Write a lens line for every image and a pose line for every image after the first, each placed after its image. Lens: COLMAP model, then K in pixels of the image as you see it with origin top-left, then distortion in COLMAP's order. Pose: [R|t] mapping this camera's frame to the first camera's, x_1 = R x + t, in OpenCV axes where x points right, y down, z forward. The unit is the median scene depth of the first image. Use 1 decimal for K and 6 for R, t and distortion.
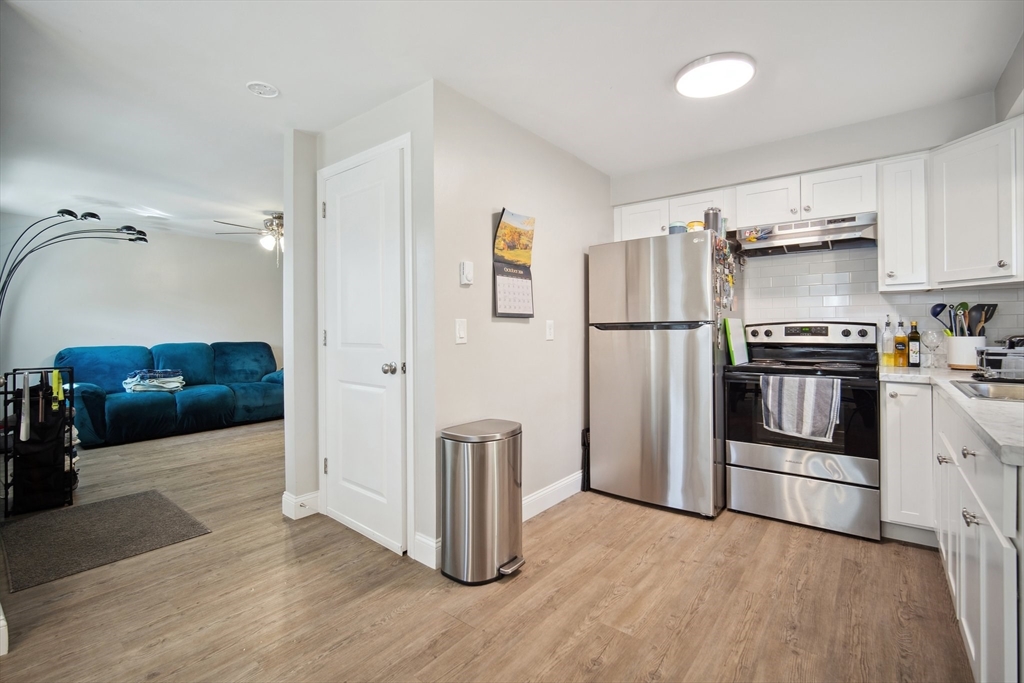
lens RADIAL K [[460.6, 0, 511.8], [0, 460.6, 325.5], [0, 0, 1]] dist [-0.001104, 0.000073]
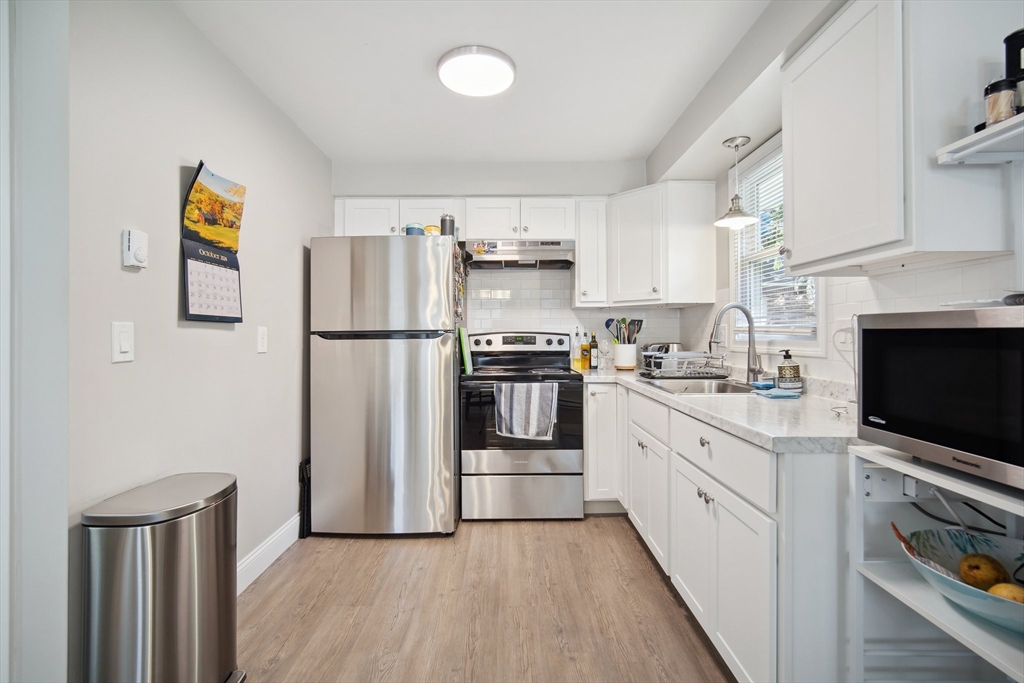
lens RADIAL K [[455.4, 0, 503.4], [0, 455.4, 333.2], [0, 0, 1]] dist [-0.005424, 0.000402]
pose [[0.788172, 0.007237, 0.615413, -0.074620], [-0.005394, 0.999974, -0.004851, 0.000735], [-0.615432, 0.000504, 0.788190, 0.188388]]
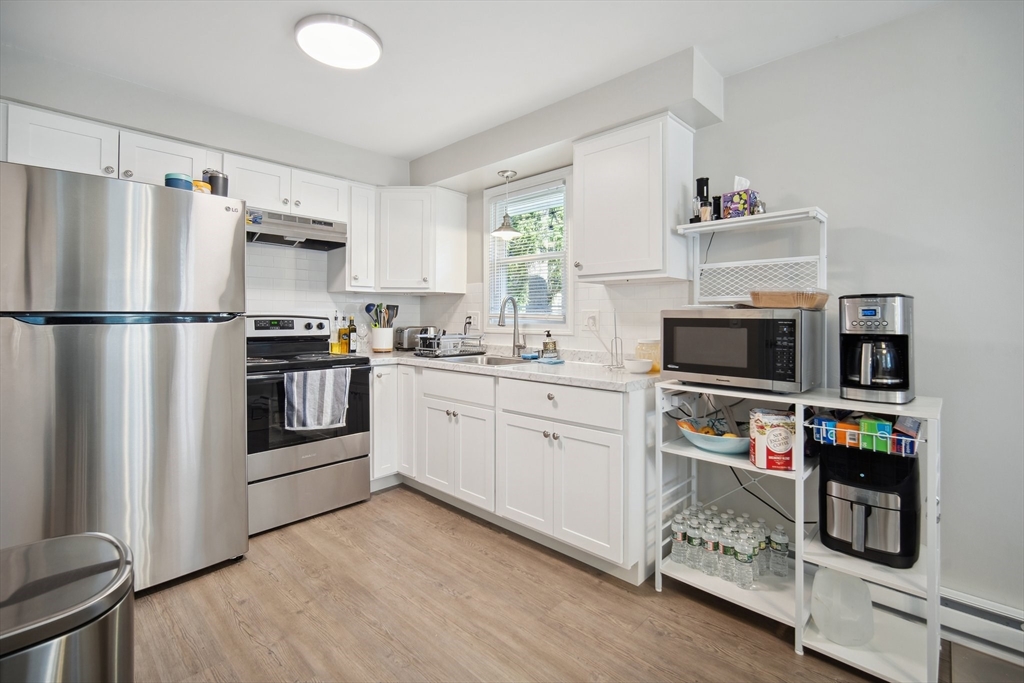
lens RADIAL K [[467.5, 0, 492.4], [0, 467.5, 313.8], [0, 0, 1]] dist [-0.003804, -0.000468]
pose [[0.105251, 0.018300, 0.994277, -0.356607], [-0.009401, 0.999804, -0.017407, 0.002516], [-0.994401, -0.007515, 0.105402, 0.502400]]
